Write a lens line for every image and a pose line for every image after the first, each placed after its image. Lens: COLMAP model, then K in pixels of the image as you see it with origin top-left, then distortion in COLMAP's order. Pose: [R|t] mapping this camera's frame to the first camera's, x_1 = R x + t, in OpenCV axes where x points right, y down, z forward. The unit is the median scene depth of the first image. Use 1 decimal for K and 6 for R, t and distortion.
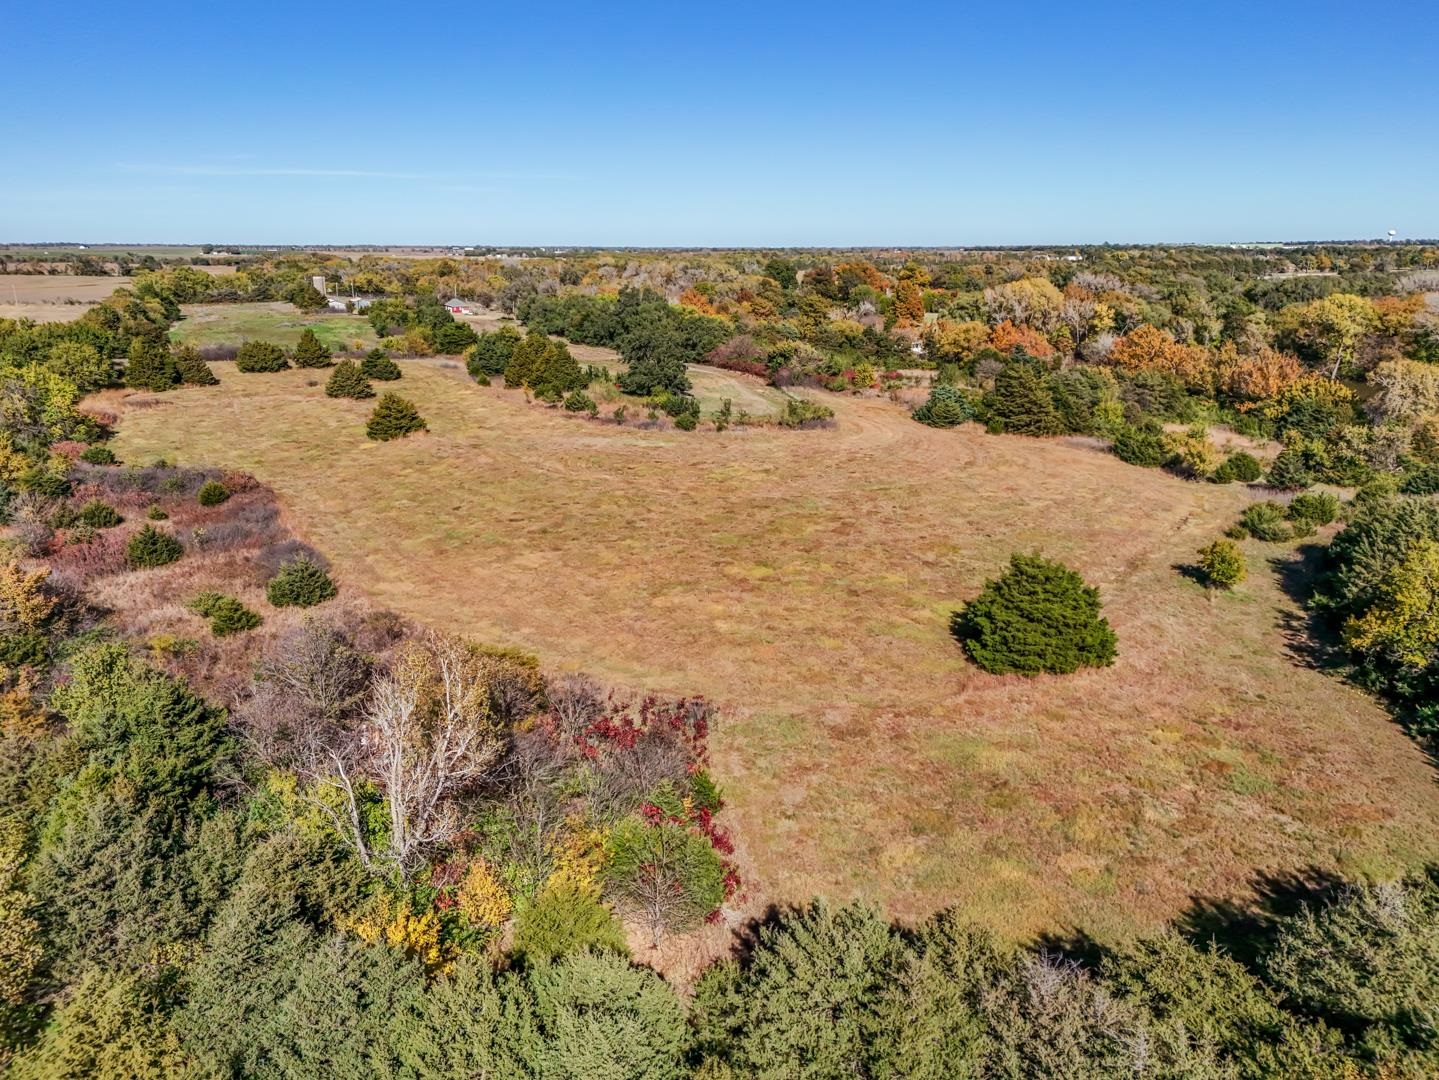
lens RADIAL K [[1092.9, 0, 722.5], [0, 1092.9, 526.0], [0, 0, 1]] dist [0.072251, -0.065207]
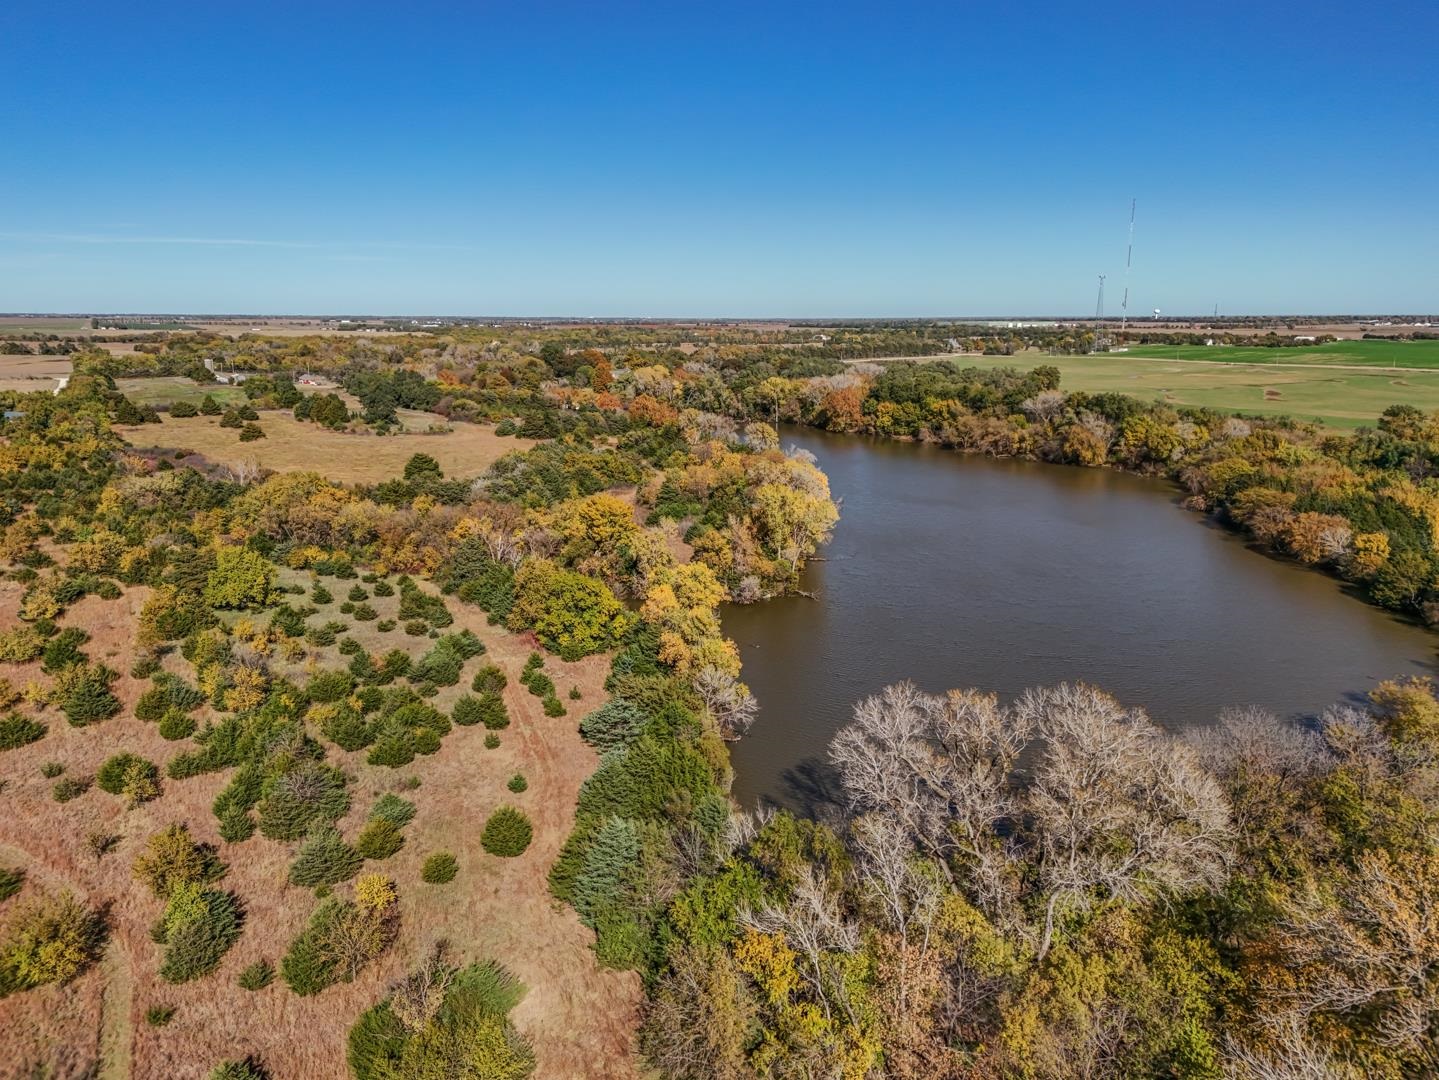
lens RADIAL K [[1092.9, 0, 722.5], [0, 1092.9, 526.0], [0, 0, 1]] dist [0.072251, -0.065207]
pose [[0.995430, -0.015994, 0.094142, 0.235845], [0.021376, 0.998177, -0.056439, 0.126826], [-0.093068, 0.058194, 0.993958, -0.705159]]
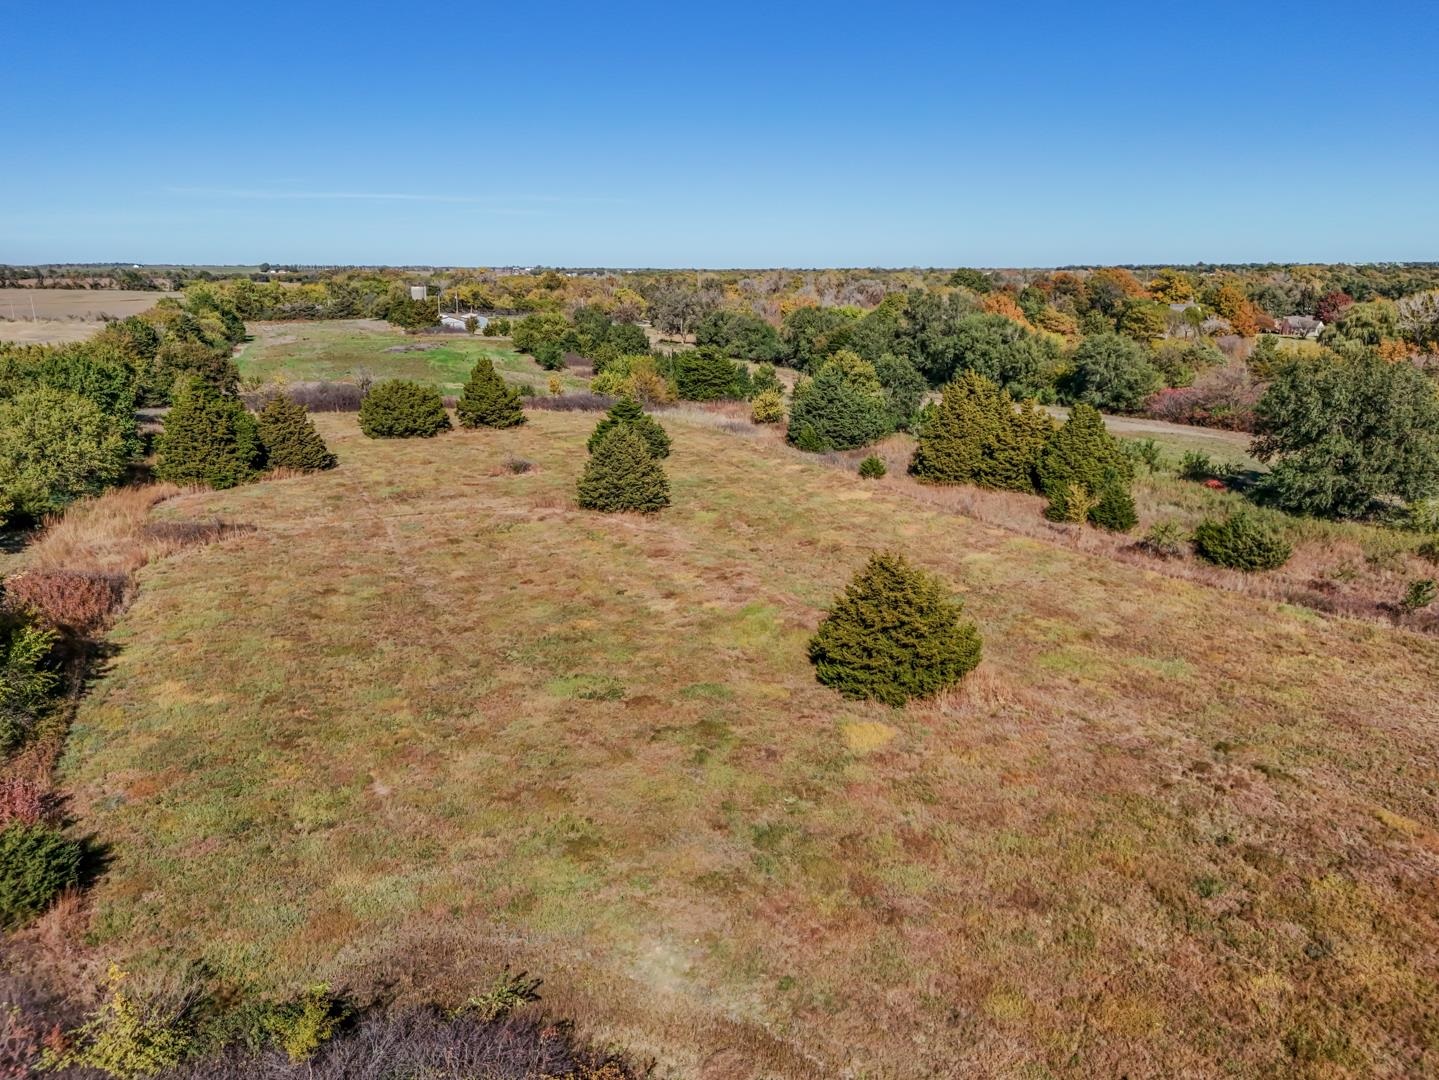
lens RADIAL K [[1092.9, 0, 722.5], [0, 1092.9, 526.0], [0, 0, 1]] dist [0.072251, -0.065207]
pose [[0.999317, 0.009338, -0.035755, -0.172493], [-0.010058, 0.999749, -0.020015, -0.061758], [0.035559, 0.020361, 0.999160, 0.331907]]
